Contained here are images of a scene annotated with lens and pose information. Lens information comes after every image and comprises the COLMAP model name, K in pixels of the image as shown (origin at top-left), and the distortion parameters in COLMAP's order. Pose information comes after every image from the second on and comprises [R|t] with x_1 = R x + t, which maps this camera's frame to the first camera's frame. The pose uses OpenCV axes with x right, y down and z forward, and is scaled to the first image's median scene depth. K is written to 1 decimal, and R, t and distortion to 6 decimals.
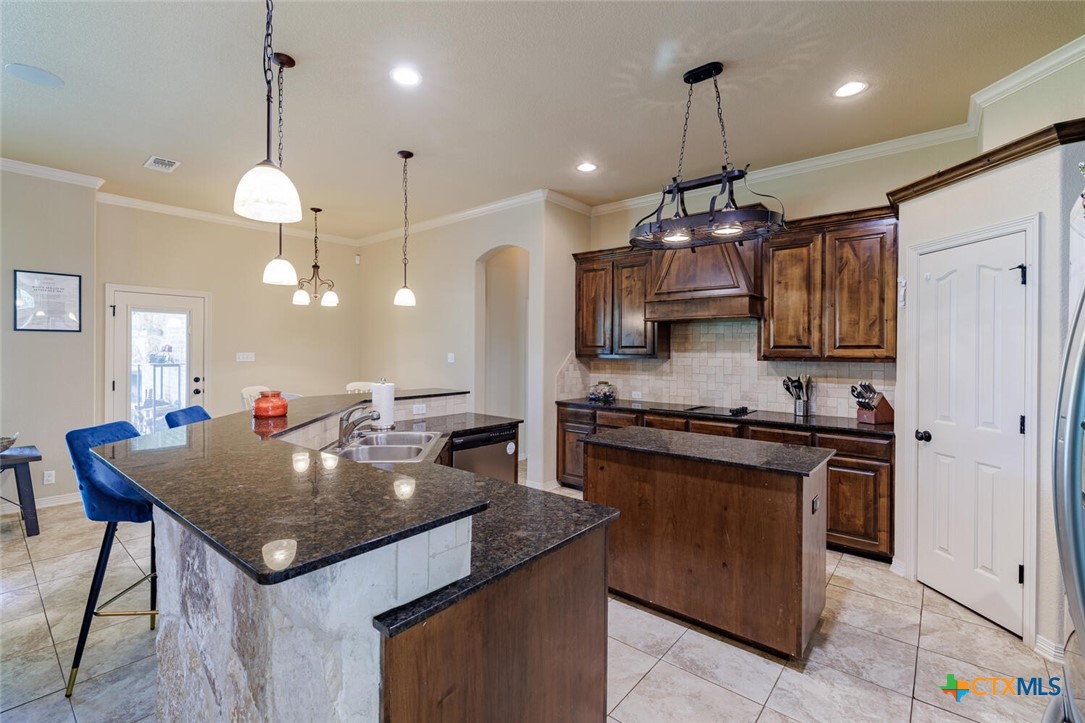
lens RADIAL K [[478.2, 0, 541.0], [0, 478.2, 352.8], [0, 0, 1]] dist [0.002140, 0.000205]
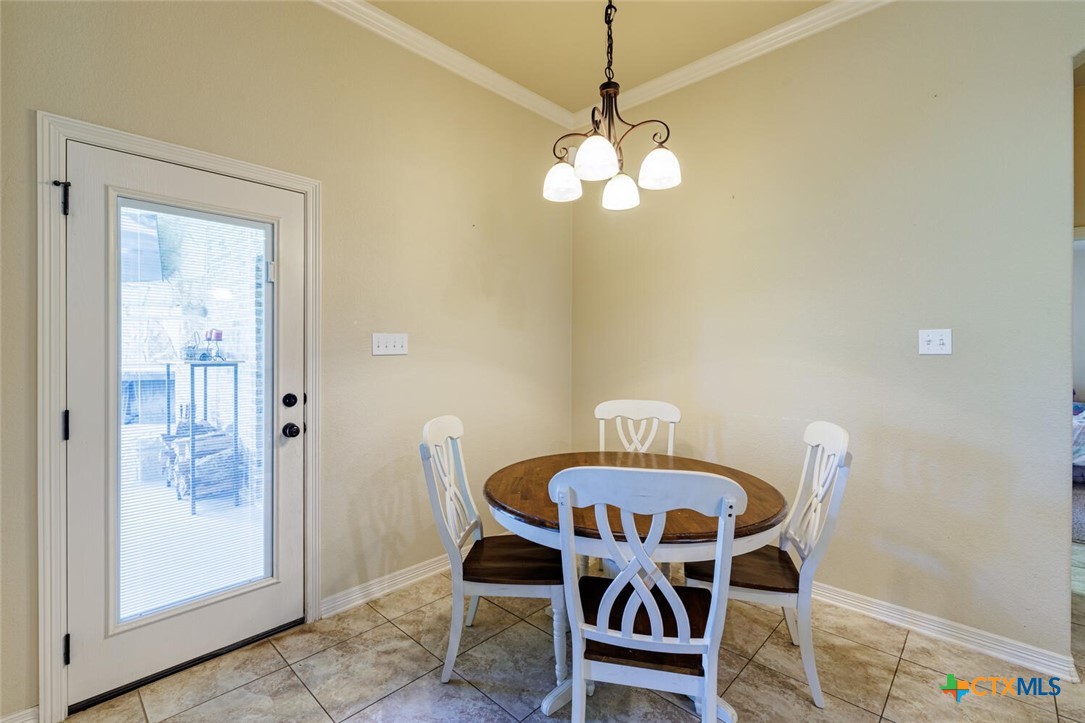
lens RADIAL K [[487.9, 0, 542.7], [0, 487.9, 351.7], [0, 0, 1]] dist [0.000110, 0.000418]
pose [[0.997790, -0.004224, -0.066318, -0.618678], [0.004228, 0.999991, -0.000073, 0.022732], [0.066318, -0.000207, 0.997799, 0.784608]]
